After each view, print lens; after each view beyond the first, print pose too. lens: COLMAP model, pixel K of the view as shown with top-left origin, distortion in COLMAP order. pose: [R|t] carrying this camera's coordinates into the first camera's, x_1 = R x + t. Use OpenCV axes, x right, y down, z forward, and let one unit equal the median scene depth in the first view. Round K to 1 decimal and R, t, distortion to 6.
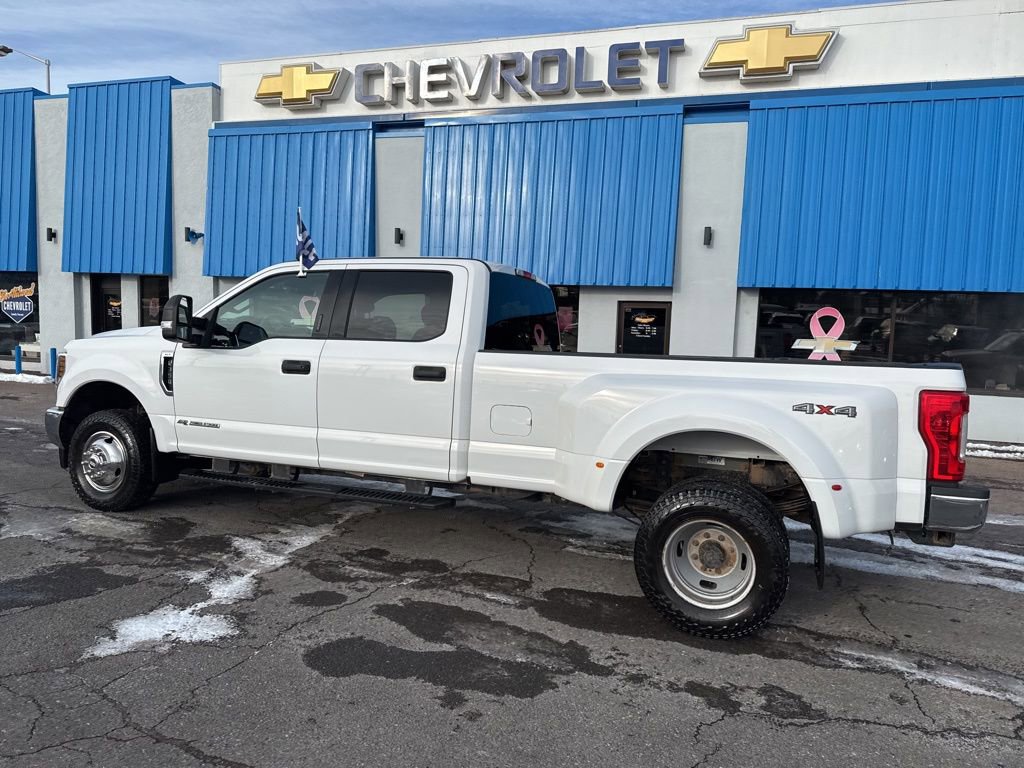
lens RADIAL K [[696.8, 0, 512.0], [0, 696.8, 384.0], [0, 0, 1]] dist [0.059613, -0.085677]
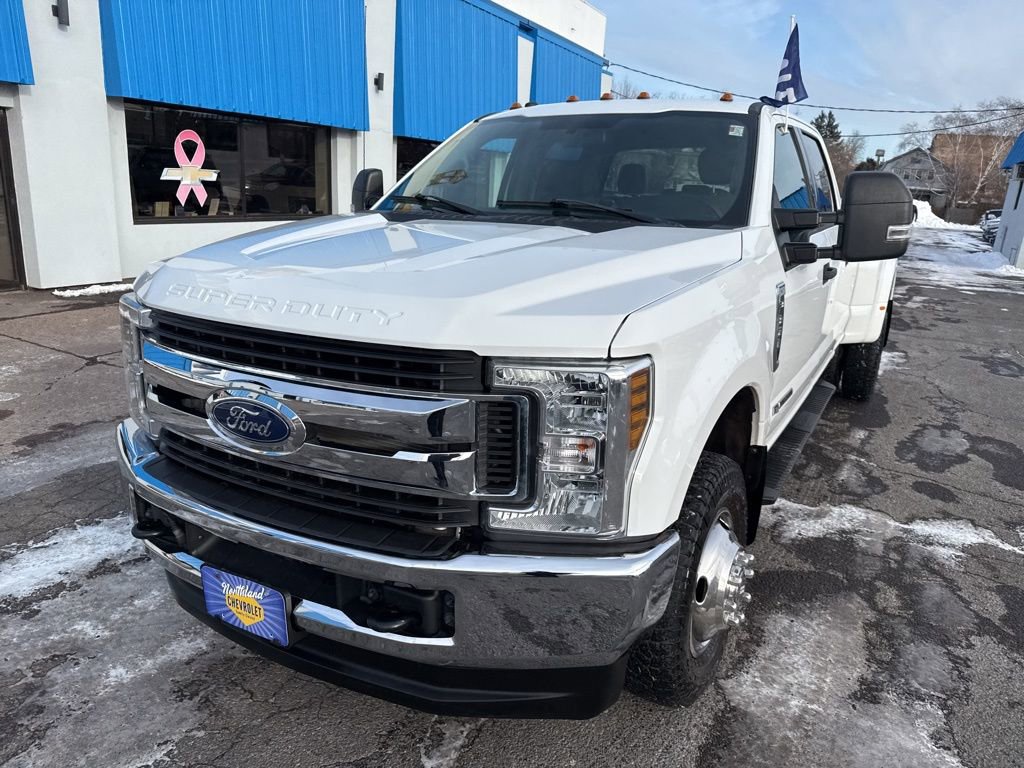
lens RADIAL K [[720.4, 0, 515.2], [0, 720.4, 386.0], [0, 0, 1]] dist [0.033552, -0.039013]
pose [[0.157940, -0.294205, 0.942602, -1.151970], [0.035838, 0.955662, 0.292277, -0.149315], [-0.986798, -0.012381, 0.161481, 1.252481]]
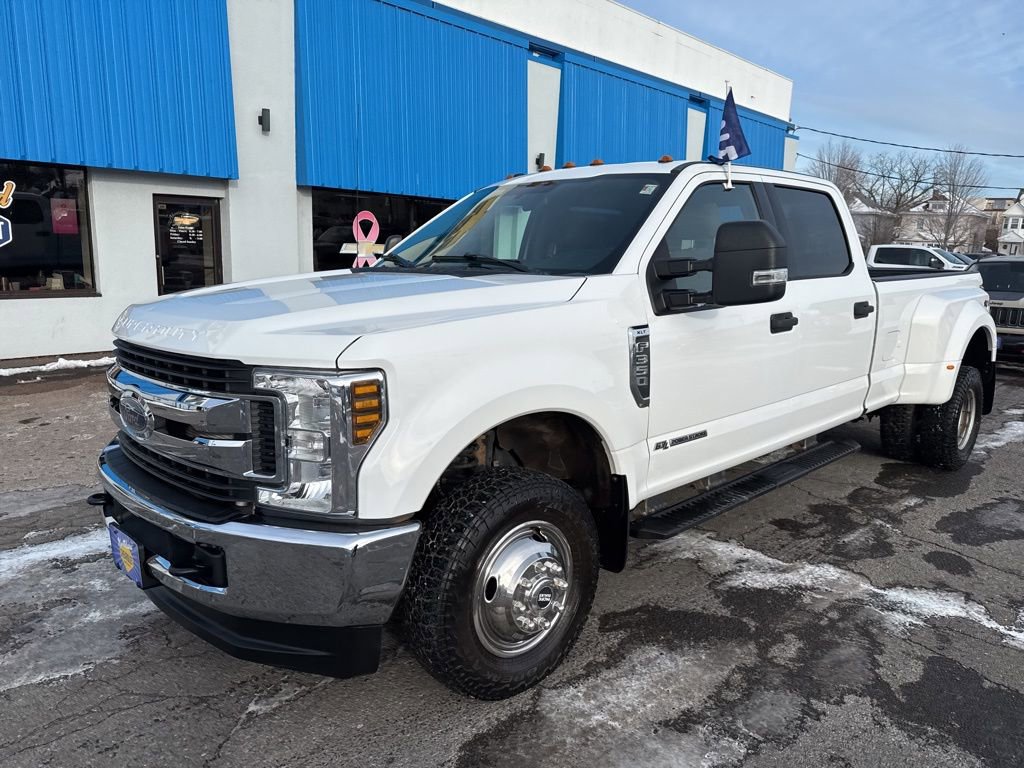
lens RADIAL K [[712.0, 0, 514.8], [0, 712.0, 388.9], [0, 0, 1]] dist [0.066502, -0.082518]
pose [[0.428267, -0.201798, 0.880832, -1.149727], [0.062404, 0.979024, 0.193953, -0.123567], [-0.901495, -0.028096, 0.431877, 0.971740]]
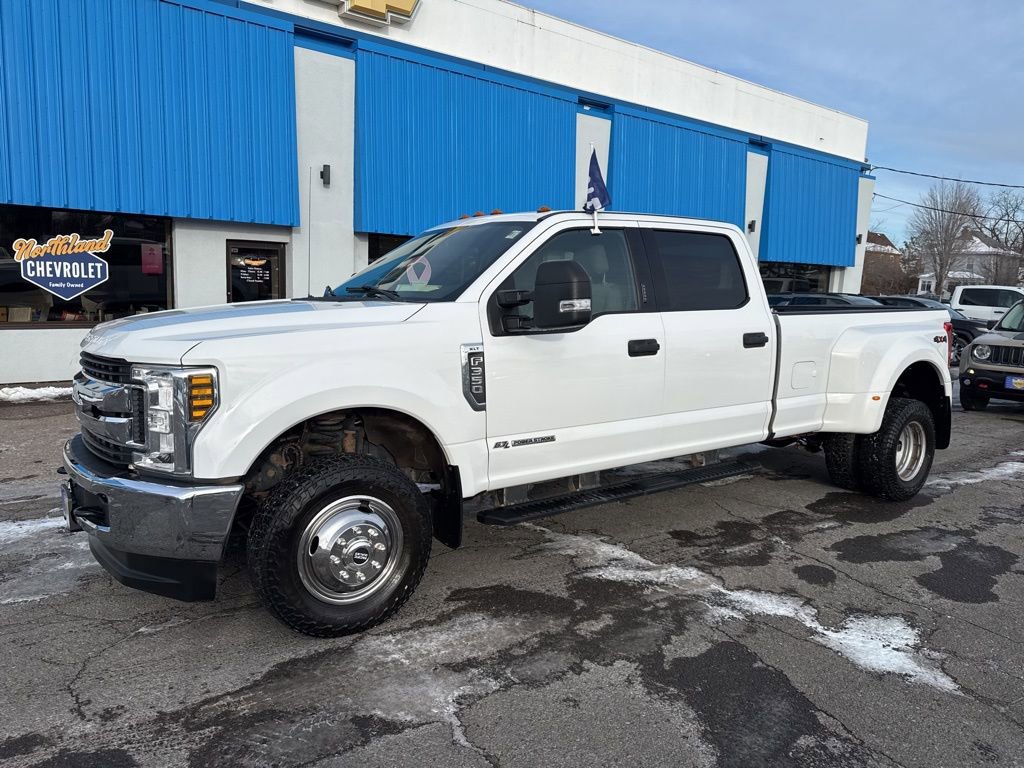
lens RADIAL K [[709.4, 0, 502.7], [0, 709.4, 375.0], [0, 0, 1]] dist [0.073631, -0.089341]
pose [[0.560558, -0.126546, 0.818389, -1.151717], [0.059587, 0.991857, 0.112555, -0.101075], [-0.825969, -0.014328, 0.563534, 0.695473]]
